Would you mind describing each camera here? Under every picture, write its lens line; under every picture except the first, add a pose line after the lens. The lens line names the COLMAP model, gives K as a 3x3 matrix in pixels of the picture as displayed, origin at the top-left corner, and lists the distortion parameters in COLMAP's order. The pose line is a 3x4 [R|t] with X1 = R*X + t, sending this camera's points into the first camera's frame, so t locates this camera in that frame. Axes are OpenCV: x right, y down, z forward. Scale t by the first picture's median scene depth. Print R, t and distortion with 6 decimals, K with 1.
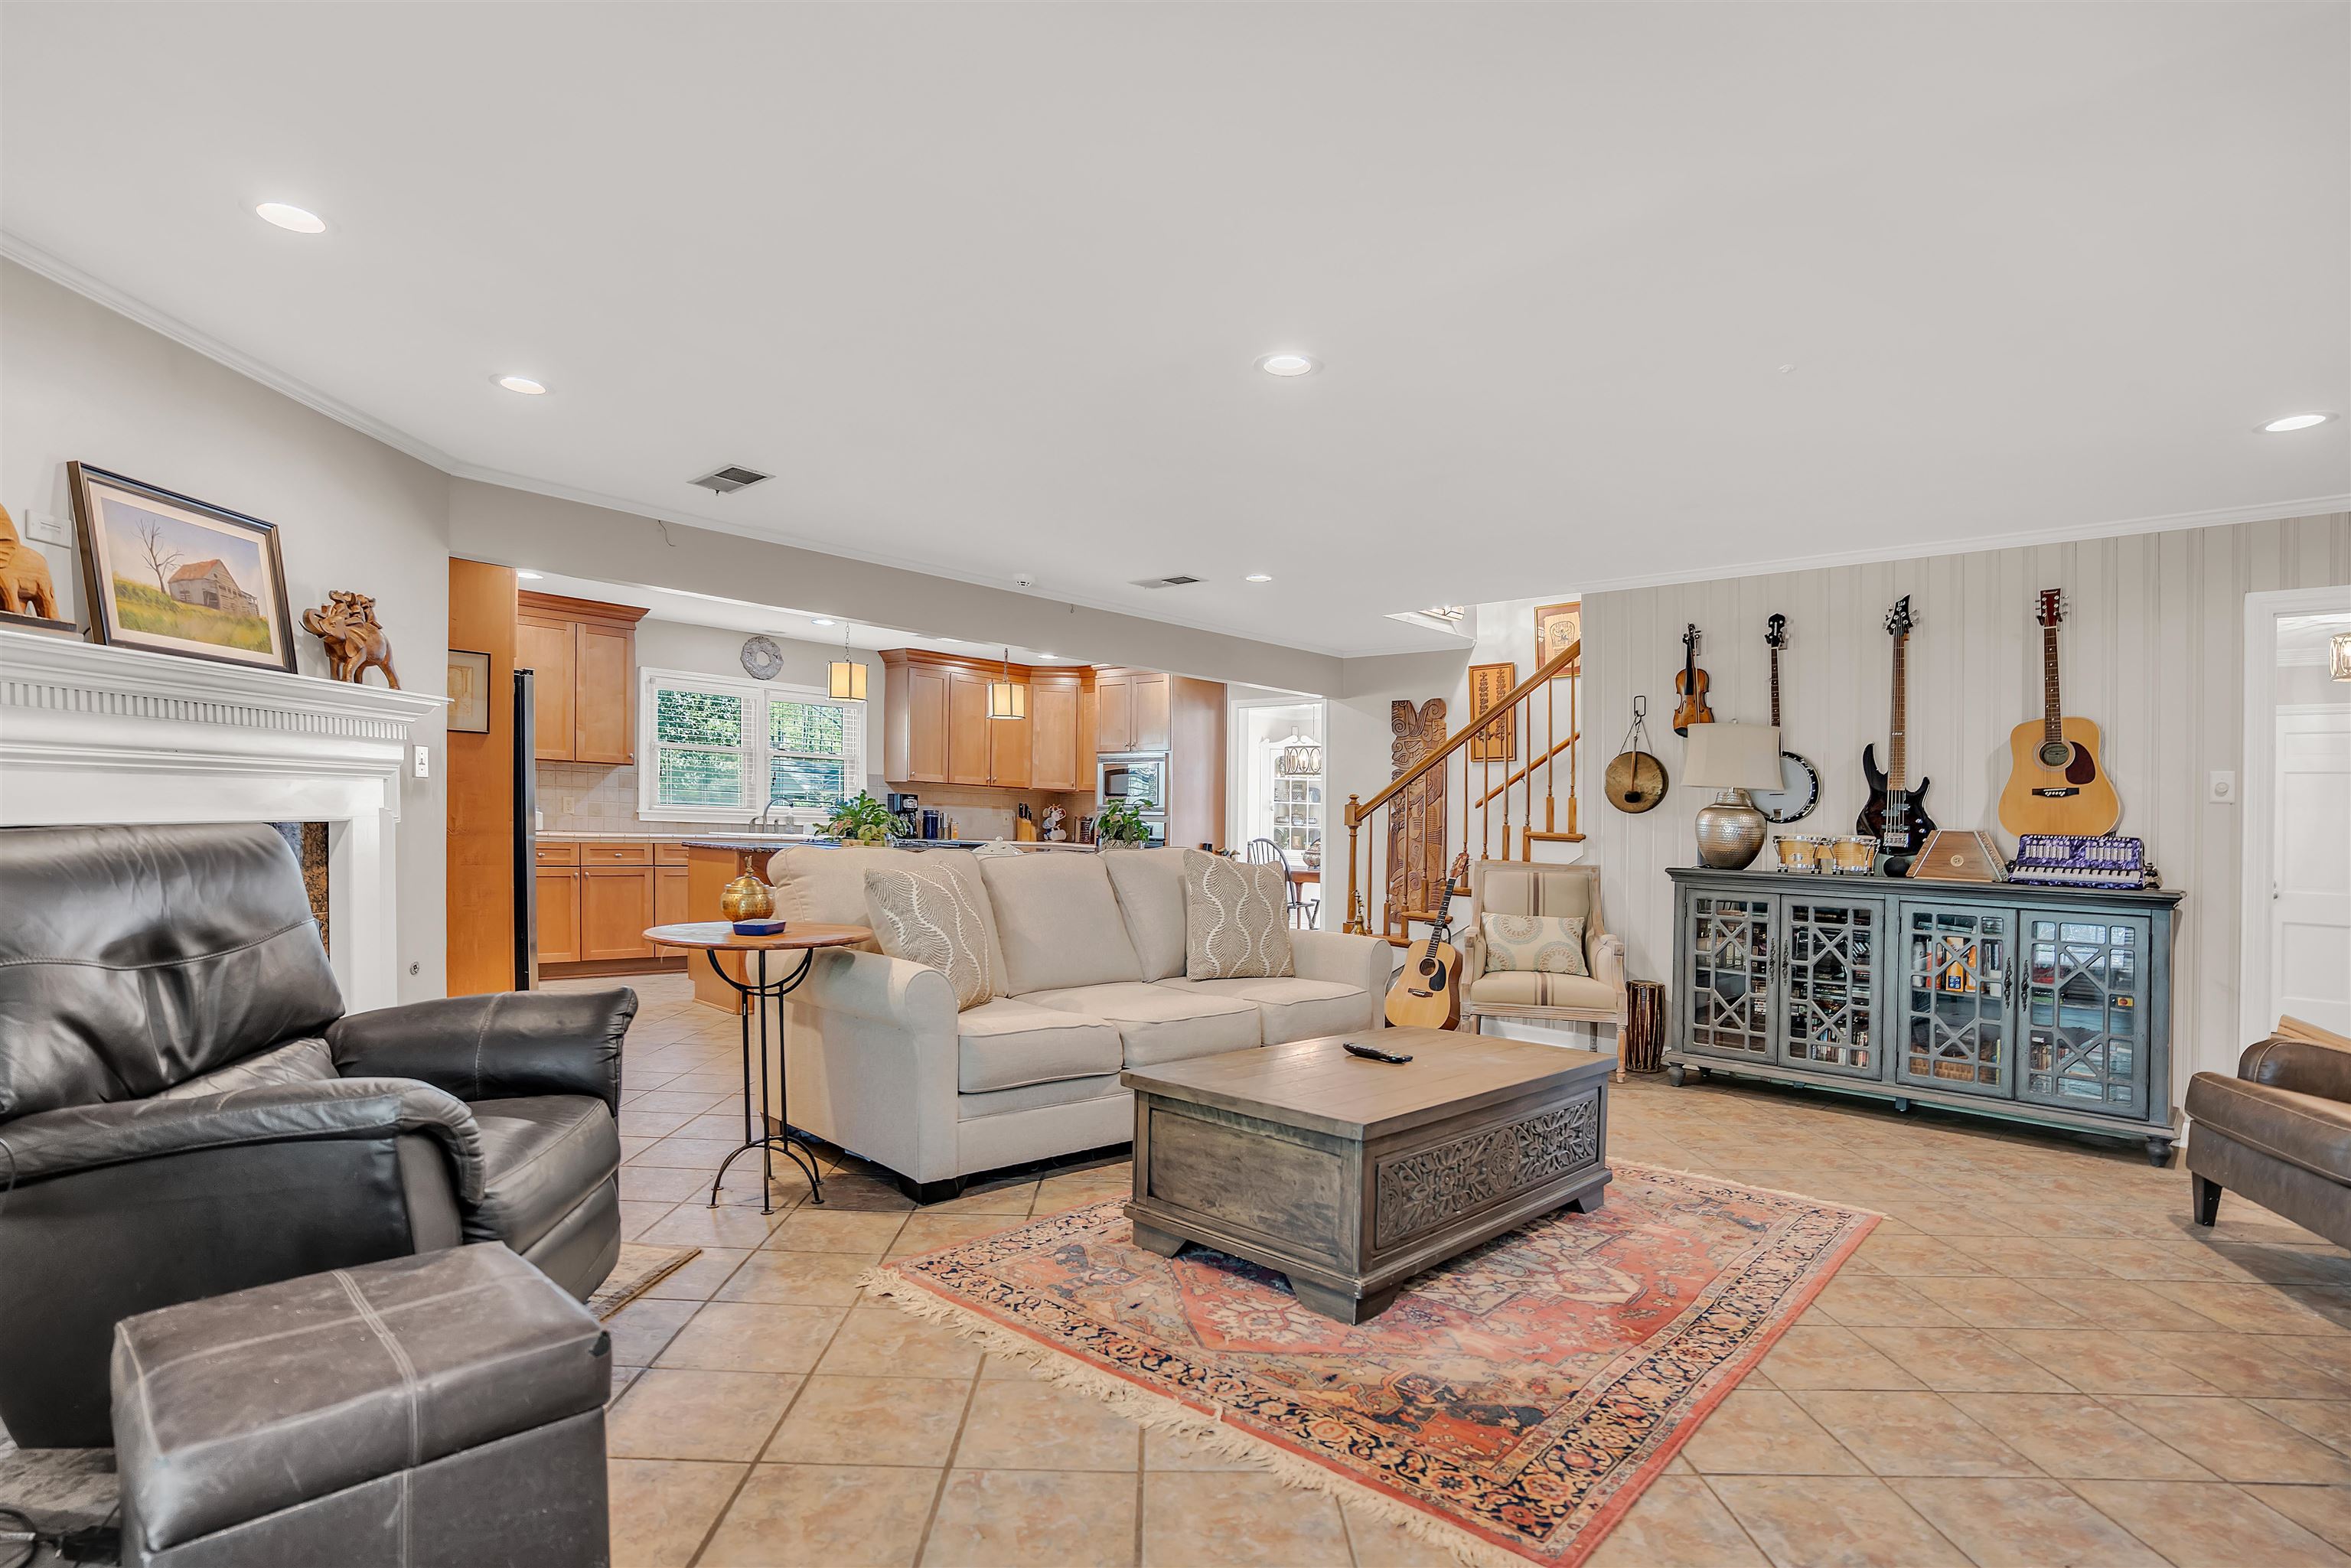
lens RADIAL K [[1165.0, 0, 1172.4], [0, 1165.0, 772.7], [0, 0, 1]] dist [-0.085076, 0.041064]
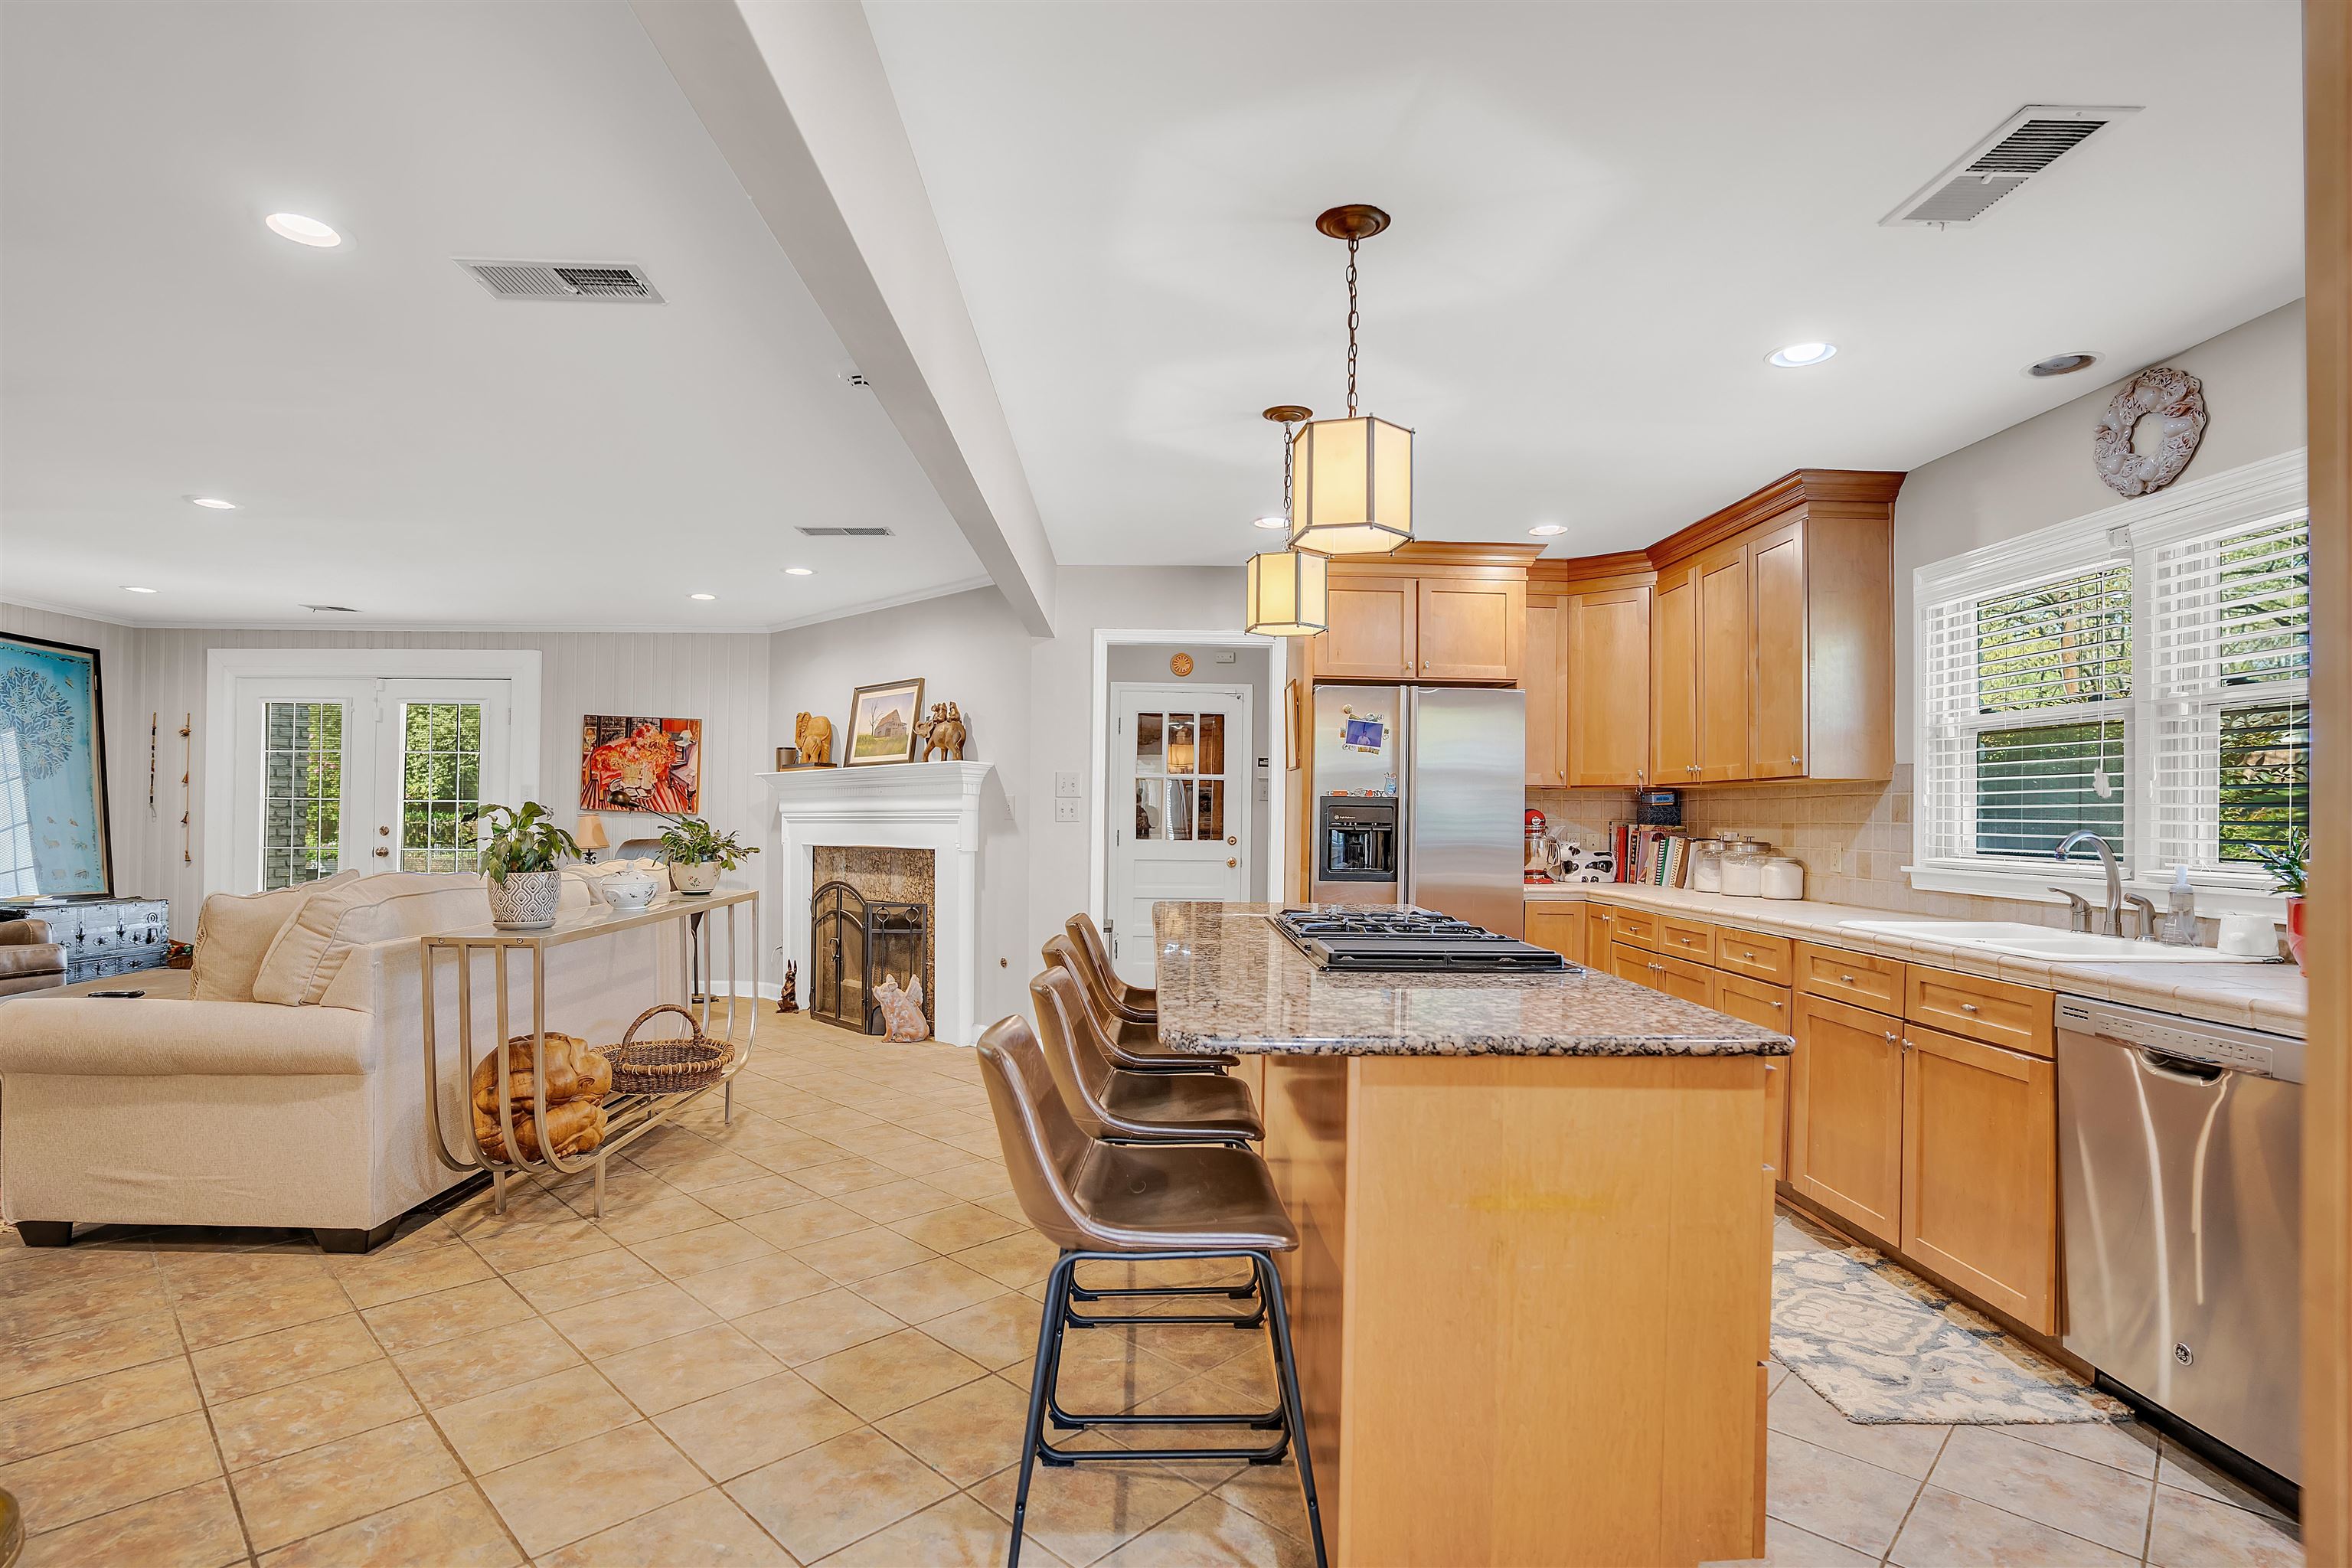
lens RADIAL K [[1165.6, 0, 1172.9], [0, 1165.6, 772.7], [0, 0, 1]] dist [-0.085076, 0.041064]
pose [[-0.688239, -0.072716, -0.721831, 0.242212], [-0.005835, 0.995487, -0.094721, 0.102924], [0.725461, -0.060979, -0.685557, 2.797011]]
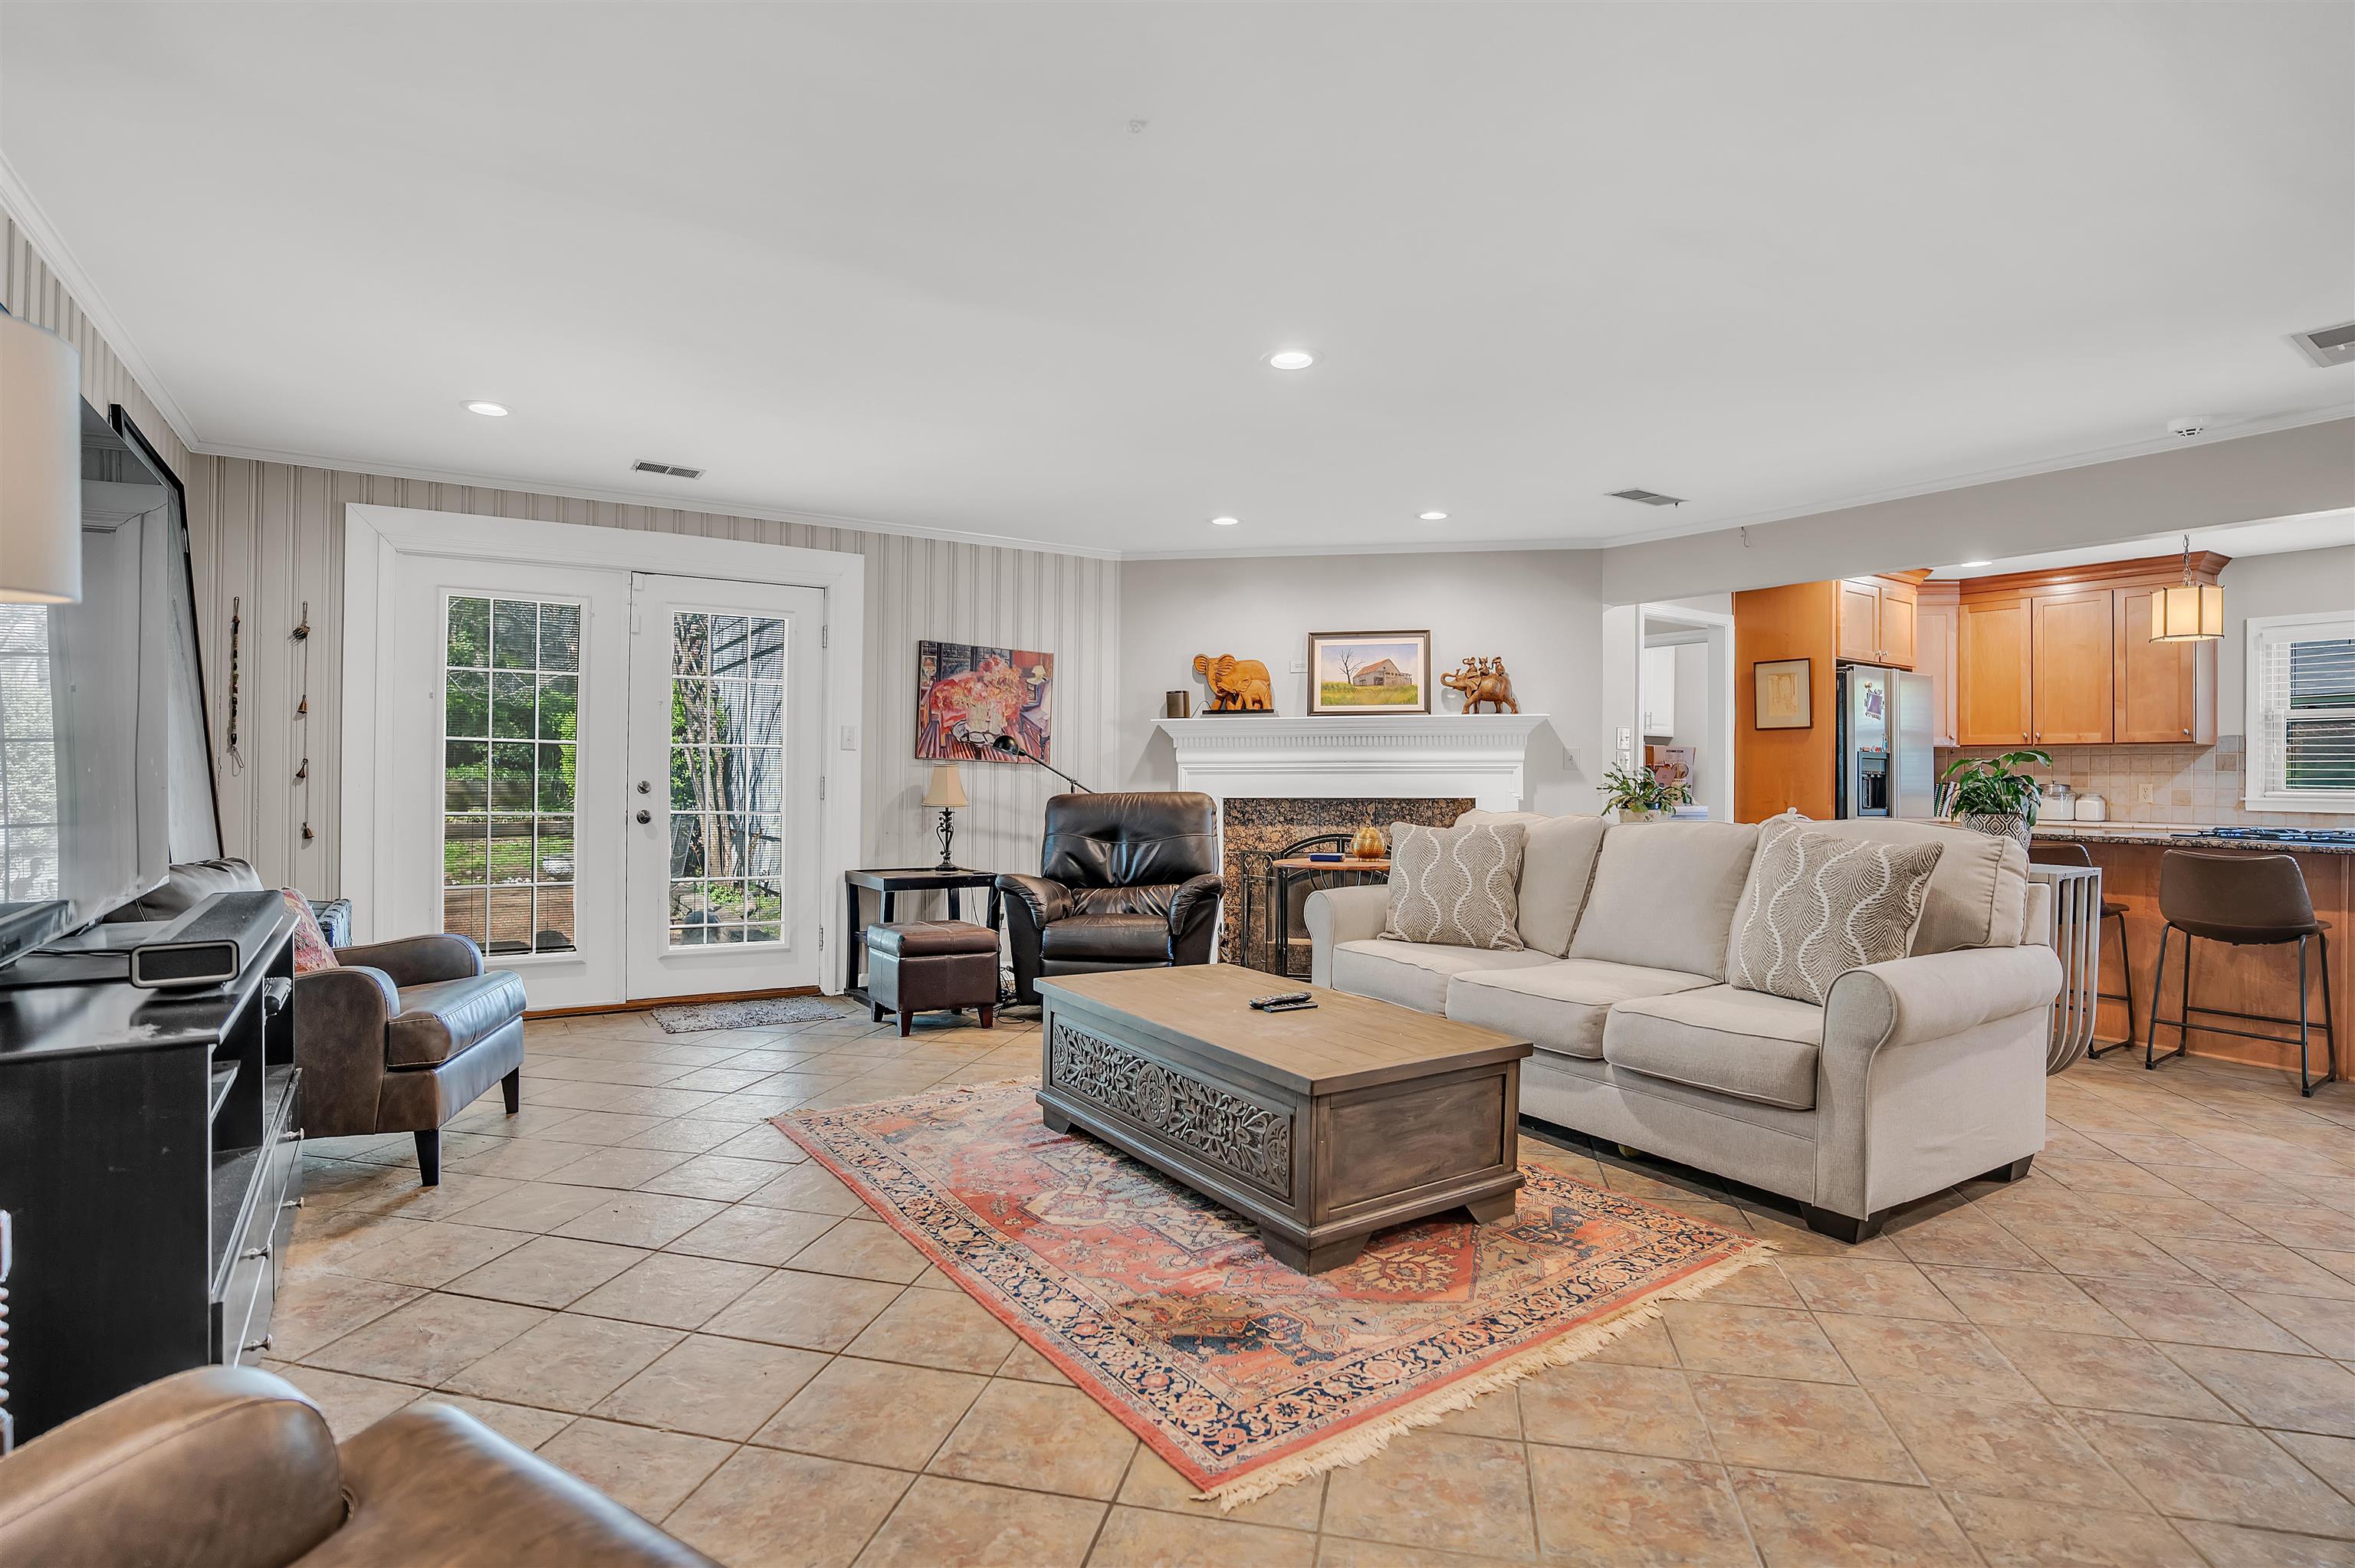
lens RADIAL K [[1166.9, 0, 1174.4], [0, 1166.9, 772.7], [0, 0, 1]] dist [-0.085076, 0.041064]
pose [[-0.218204, -0.041312, -0.975028, 1.165171], [0.023413, 0.998594, -0.047551, 0.087895], [0.975622, -0.033204, -0.216930, 1.115980]]
